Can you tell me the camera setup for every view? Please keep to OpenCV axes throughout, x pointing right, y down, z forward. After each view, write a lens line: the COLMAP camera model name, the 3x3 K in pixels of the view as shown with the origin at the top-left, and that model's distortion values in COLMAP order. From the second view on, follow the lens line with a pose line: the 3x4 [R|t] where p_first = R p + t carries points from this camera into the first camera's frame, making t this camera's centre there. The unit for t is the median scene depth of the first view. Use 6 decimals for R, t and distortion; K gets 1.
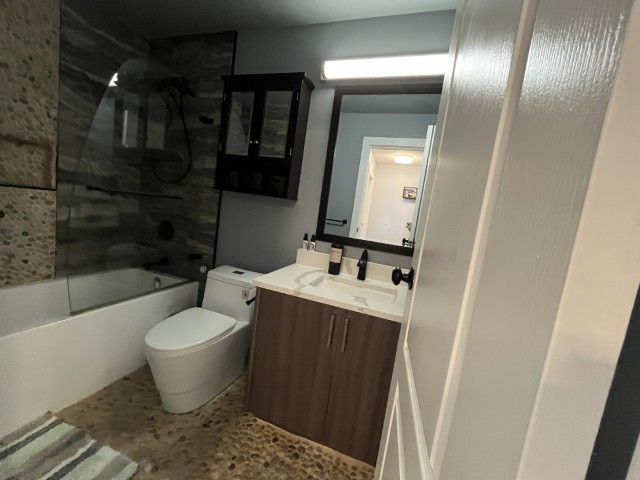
lens RADIAL K [[260.8, 0, 318.7], [0, 260.8, 238.8], [0, 0, 1]] dist [-0.003478, 0.000203]
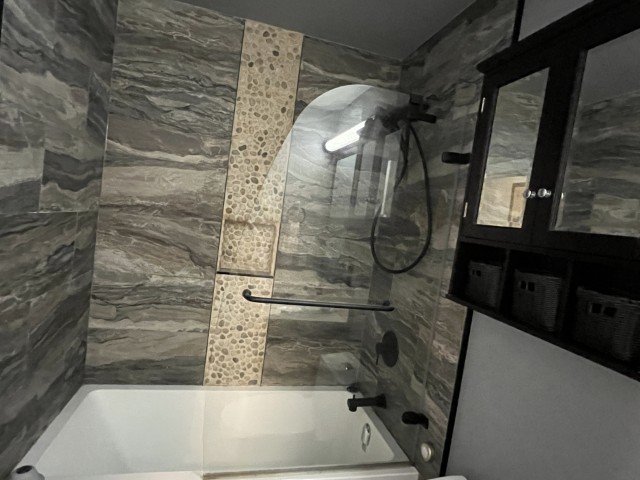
lens RADIAL K [[358.6, 0, 317.3], [0, 358.6, 238.5], [0, 0, 1]] dist [-0.000930, 0.001518]
pose [[0.562896, -0.009196, -0.826476, -0.002891], [-0.150056, 0.982184, -0.113128, -0.201306], [0.812792, 0.187697, 0.551488, 0.468568]]
